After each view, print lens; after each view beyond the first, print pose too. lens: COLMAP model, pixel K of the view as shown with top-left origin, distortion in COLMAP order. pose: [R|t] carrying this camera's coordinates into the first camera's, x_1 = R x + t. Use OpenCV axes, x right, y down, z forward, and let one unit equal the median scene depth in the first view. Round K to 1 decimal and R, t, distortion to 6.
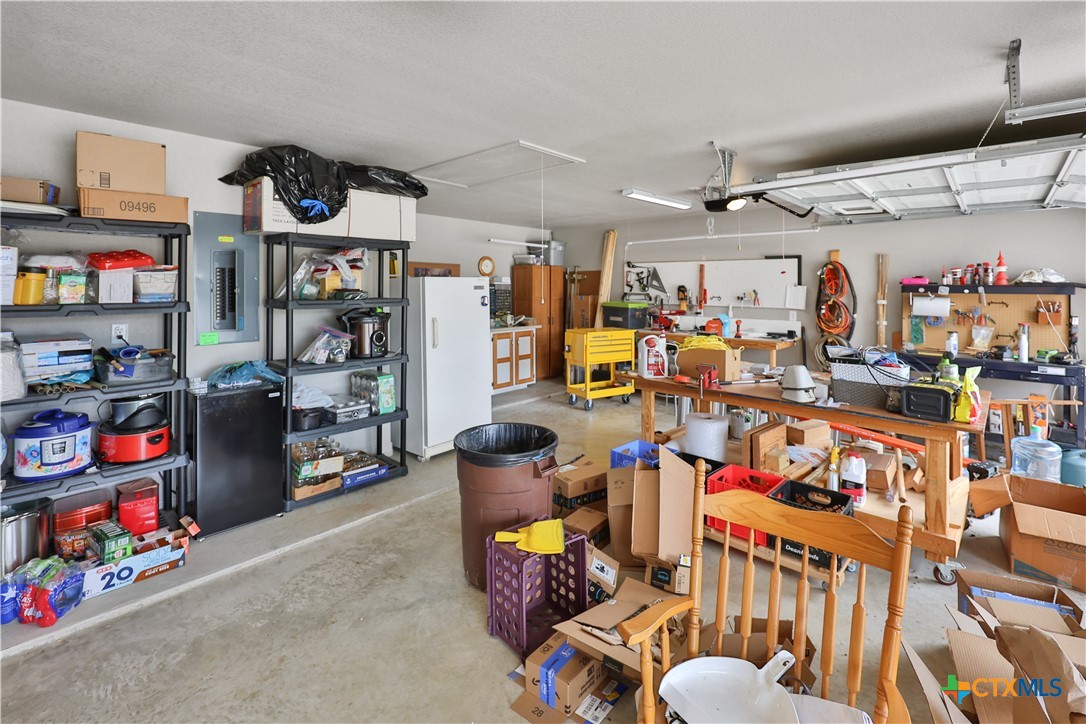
lens RADIAL K [[500.4, 0, 542.5], [0, 500.4, 274.0], [0, 0, 1]] dist [-0.000112, -0.000380]
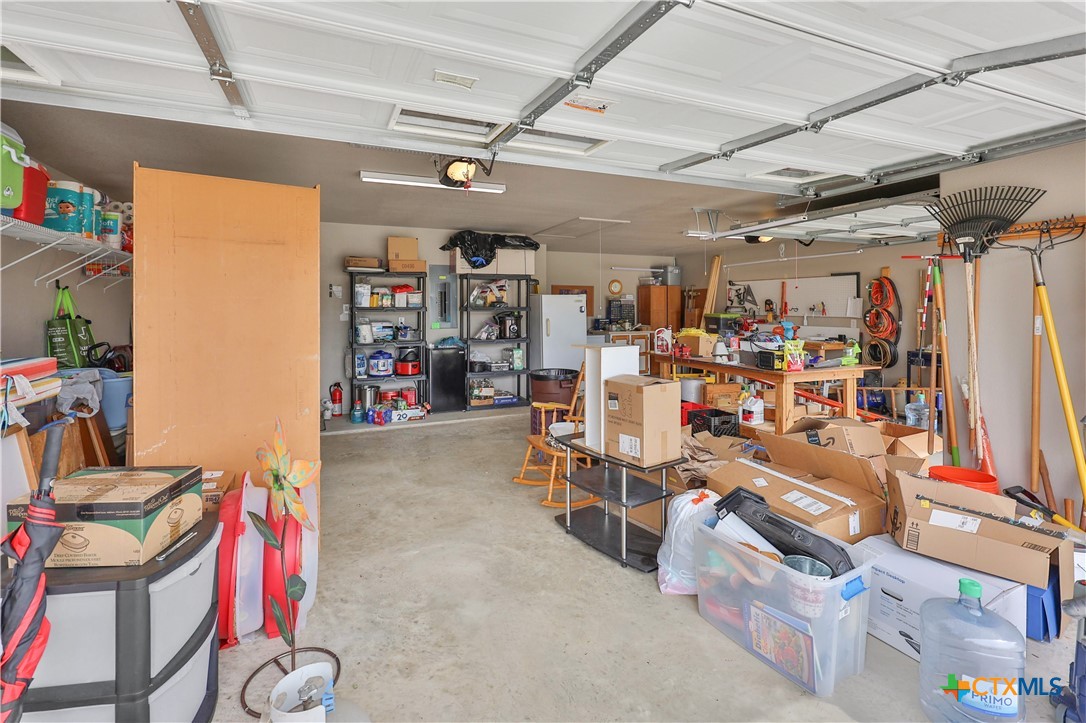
lens RADIAL K [[500.4, 0, 542.5], [0, 500.4, 273.5], [0, 0, 1]] dist [-0.000112, -0.000380]
pose [[0.916239, -0.032416, -0.399320, 0.547882], [0.015855, 0.998874, -0.044707, 0.011914], [0.400319, 0.034631, 0.915721, -0.695689]]
